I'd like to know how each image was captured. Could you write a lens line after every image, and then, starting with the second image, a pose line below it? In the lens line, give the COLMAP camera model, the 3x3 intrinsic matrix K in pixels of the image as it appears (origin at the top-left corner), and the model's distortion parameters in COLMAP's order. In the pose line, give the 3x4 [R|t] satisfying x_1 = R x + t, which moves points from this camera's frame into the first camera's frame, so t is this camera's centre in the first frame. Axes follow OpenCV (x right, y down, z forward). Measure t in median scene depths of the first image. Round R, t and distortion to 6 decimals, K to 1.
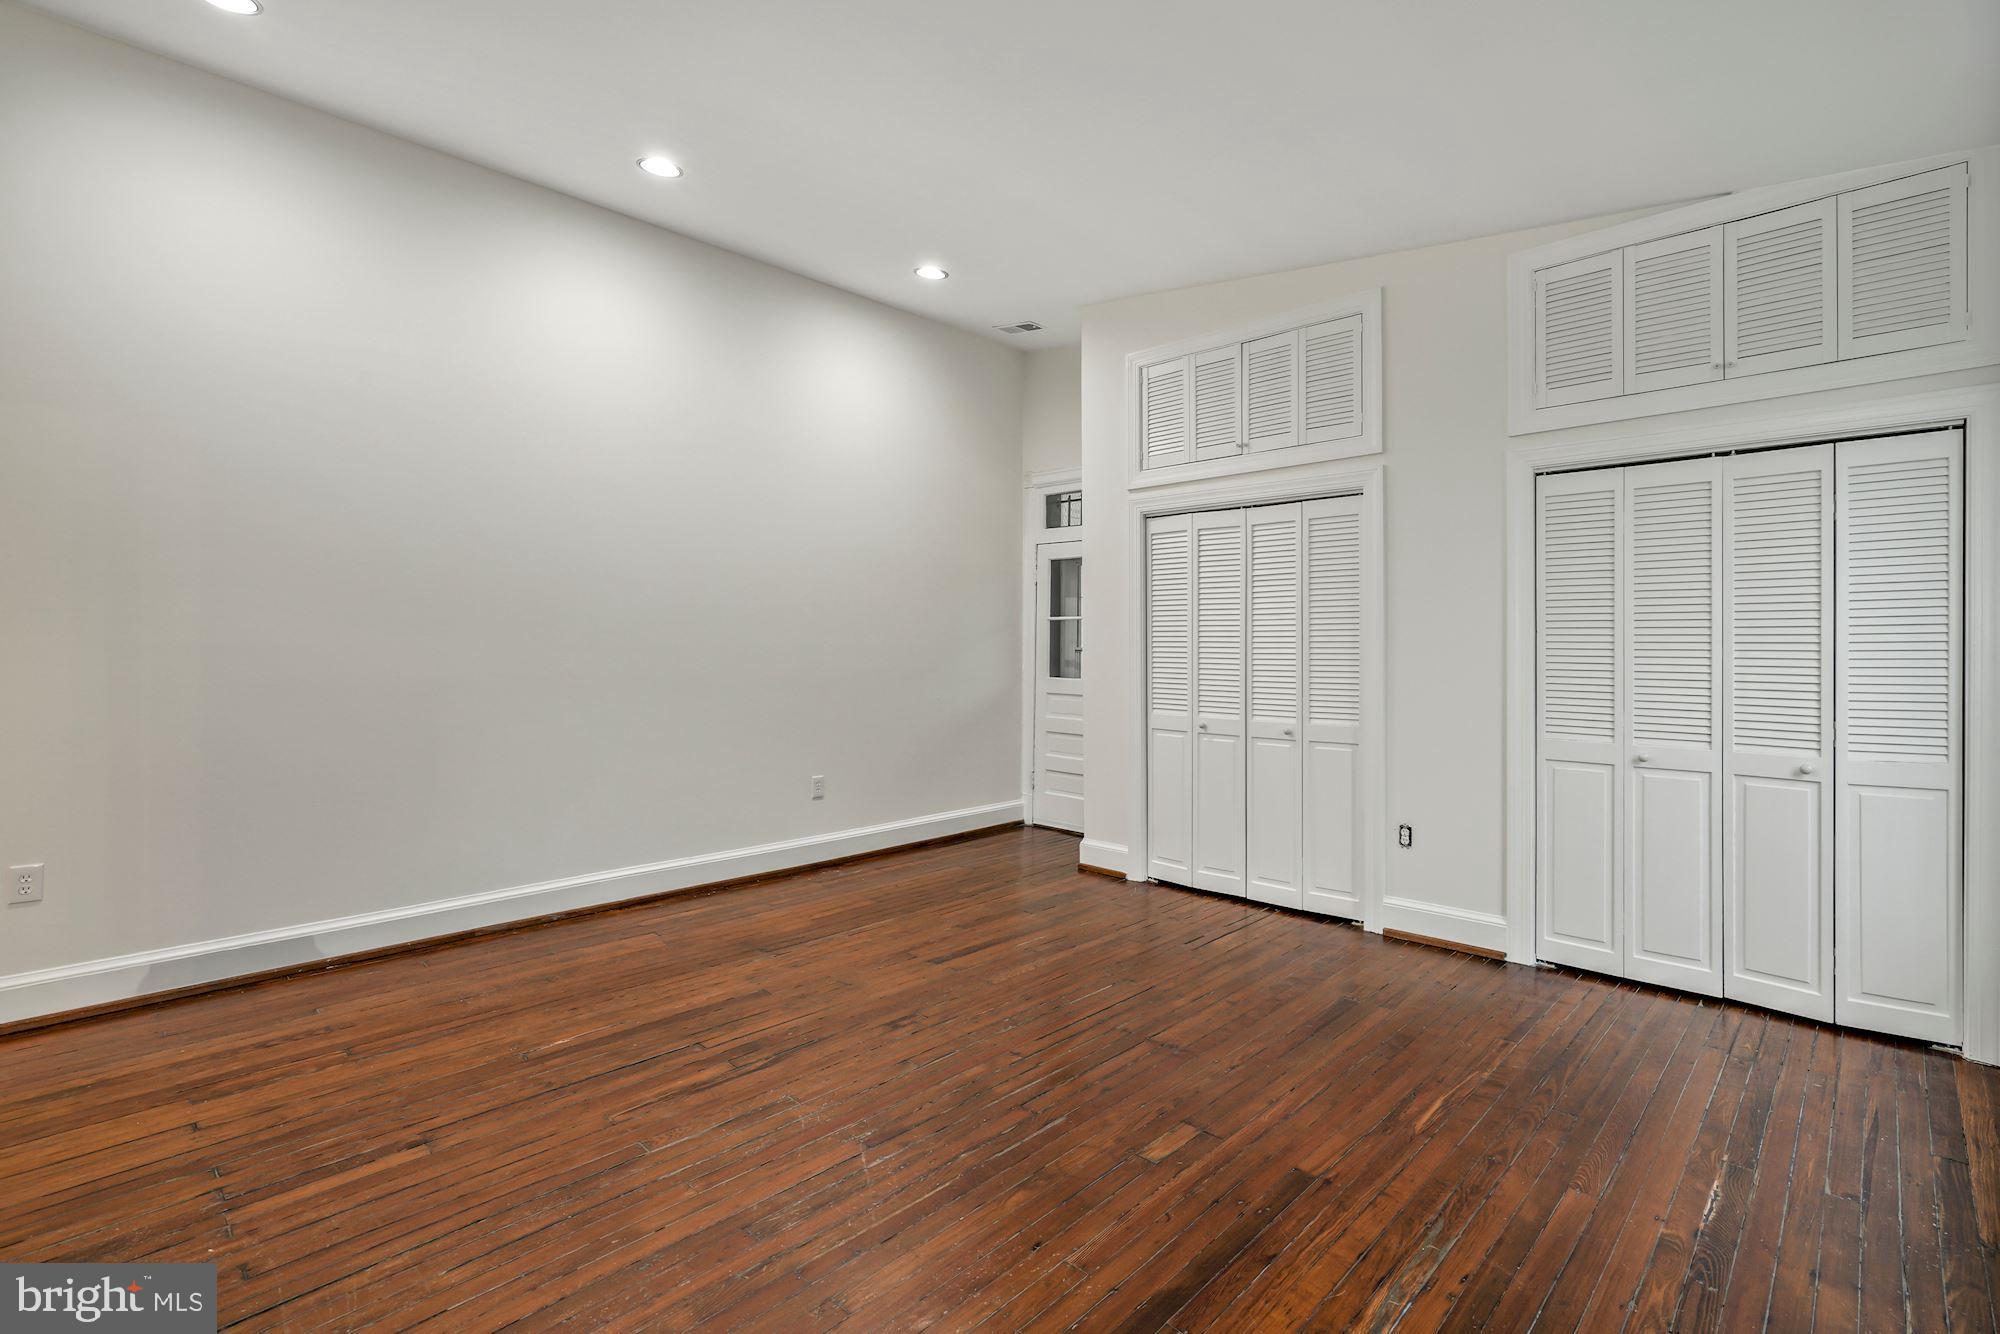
lens RADIAL K [[915.5, 0, 997.1], [0, 915.5, 660.7], [0, 0, 1]] dist [-0.001799, 0.001698]
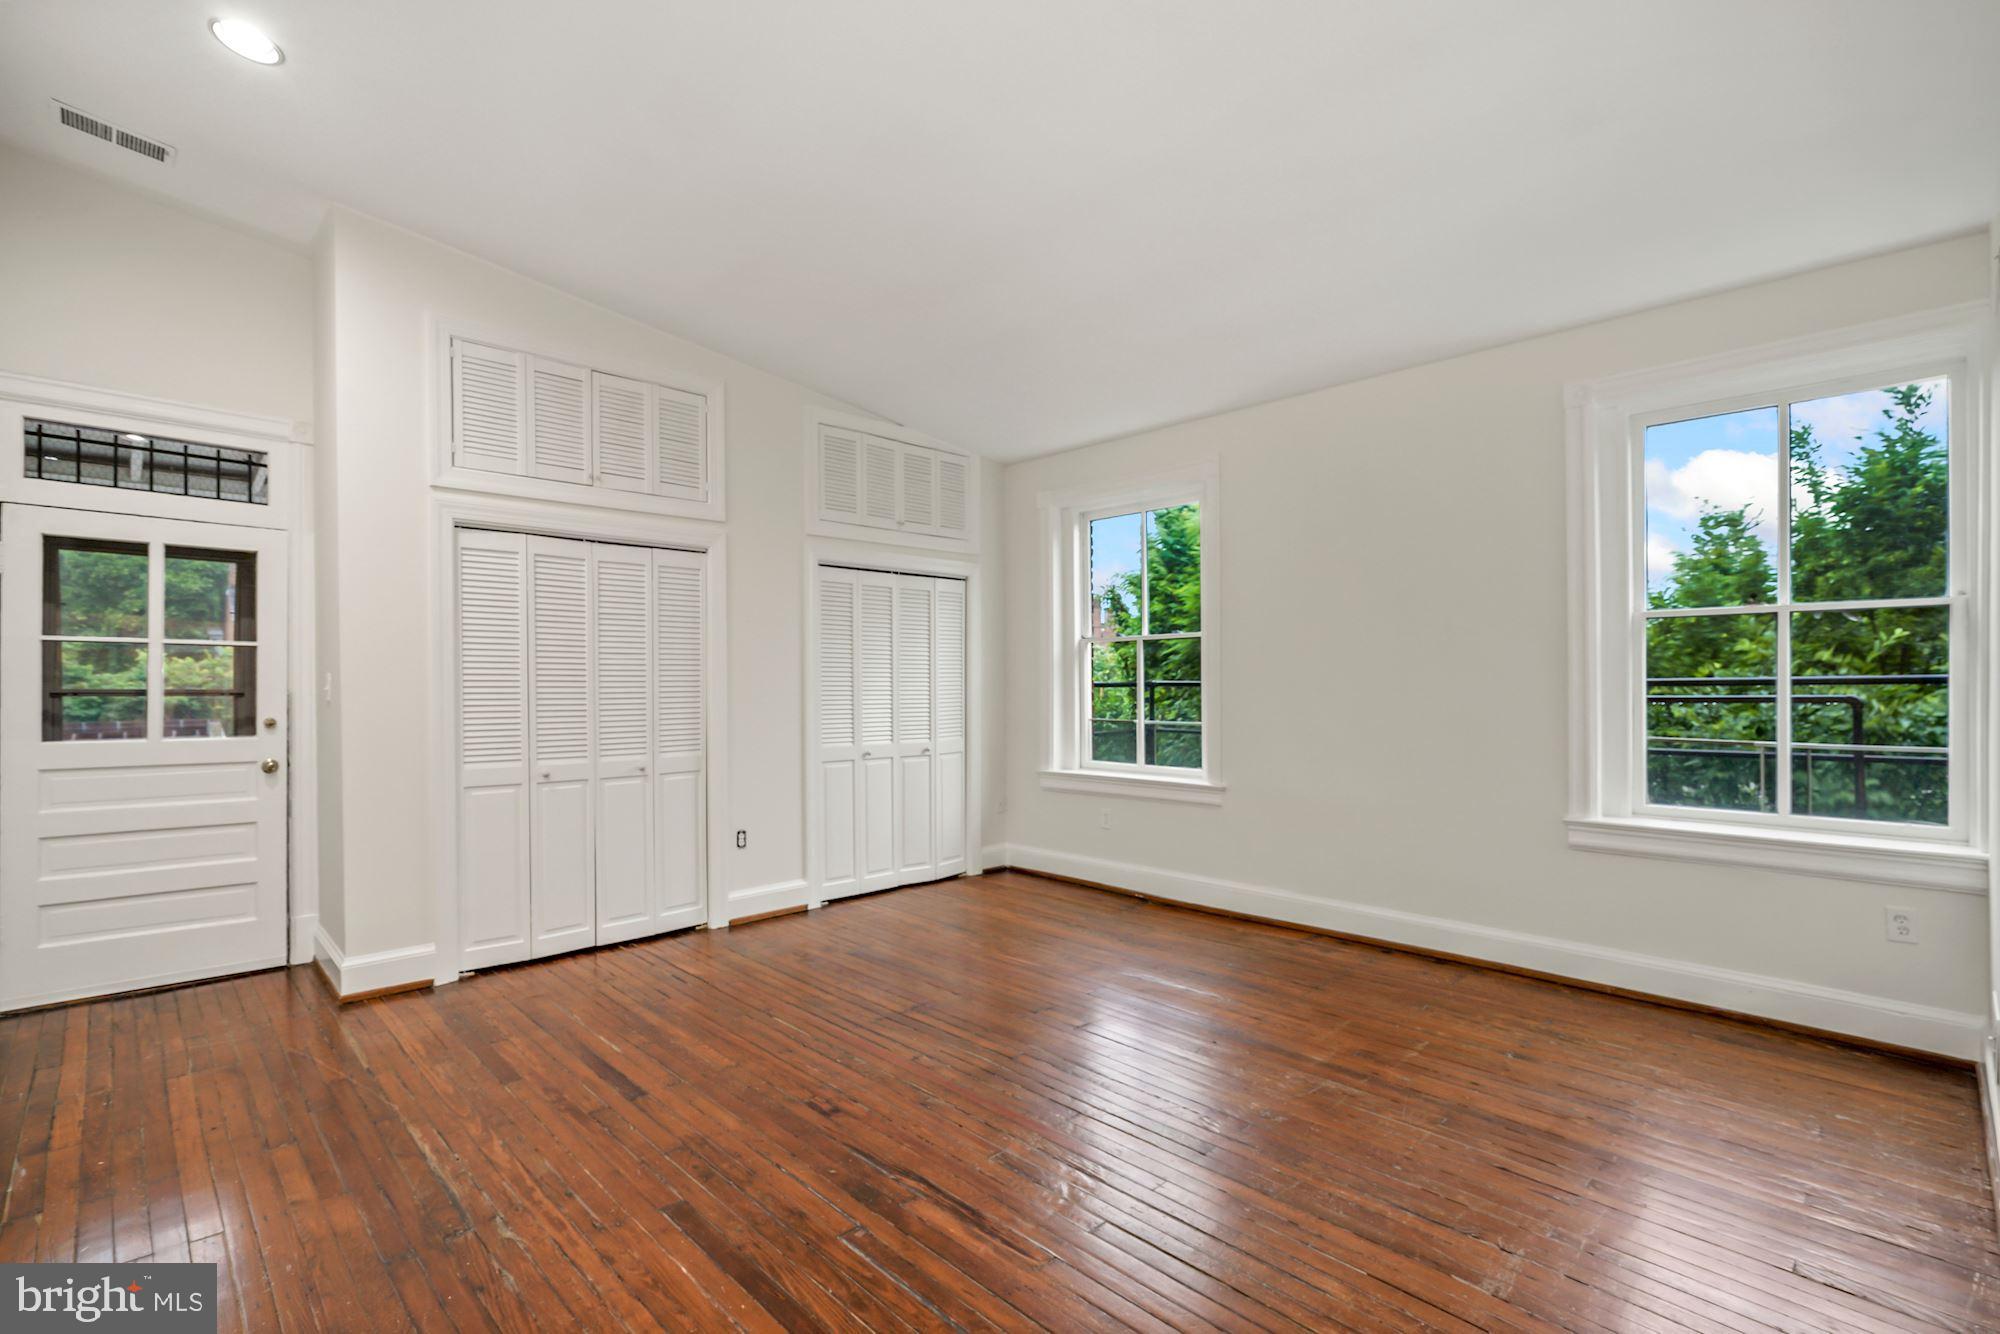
lens RADIAL K [[922.2, 0, 978.6], [0, 922.2, 700.1], [0, 0, 1]] dist [0.001139, 0.000006]
pose [[0.043349, -0.024400, 0.998762, -0.782198], [0.015305, 0.999601, 0.023757, -0.020072], [-0.998943, 0.014256, 0.043705, 0.633095]]
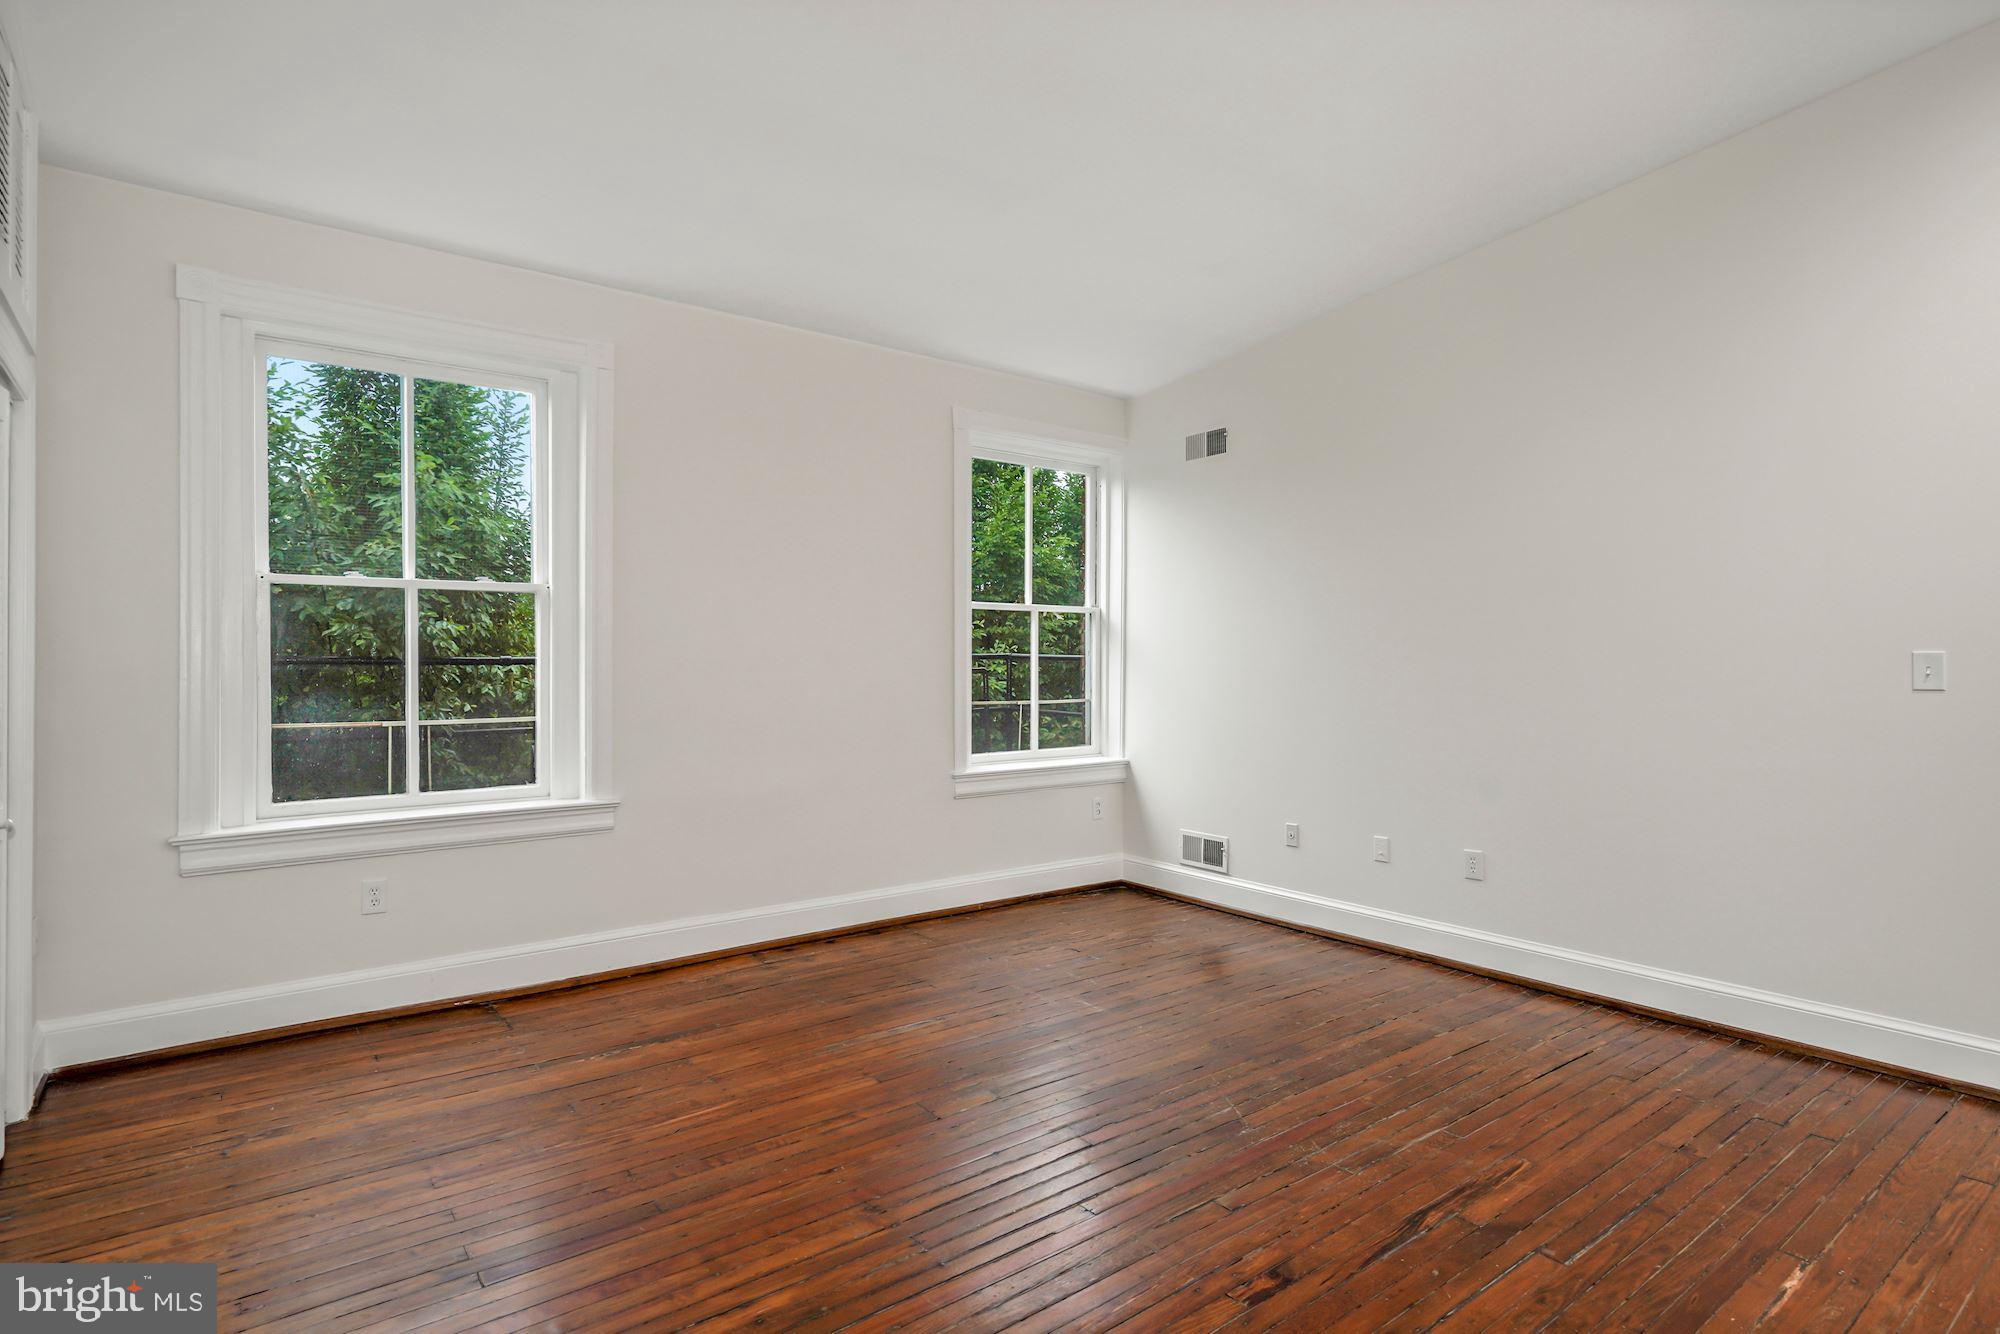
lens RADIAL K [[1029.4, 0, 1012.6], [0, 1029.4, 667.0], [0, 0, 1]] dist [0.001042, -0.000504]
pose [[-0.990120, -0.004615, 0.140146, -0.025737], [-0.001996, 0.999821, 0.018817, -0.019948], [-0.140208, 0.018351, -0.989952, 1.328830]]
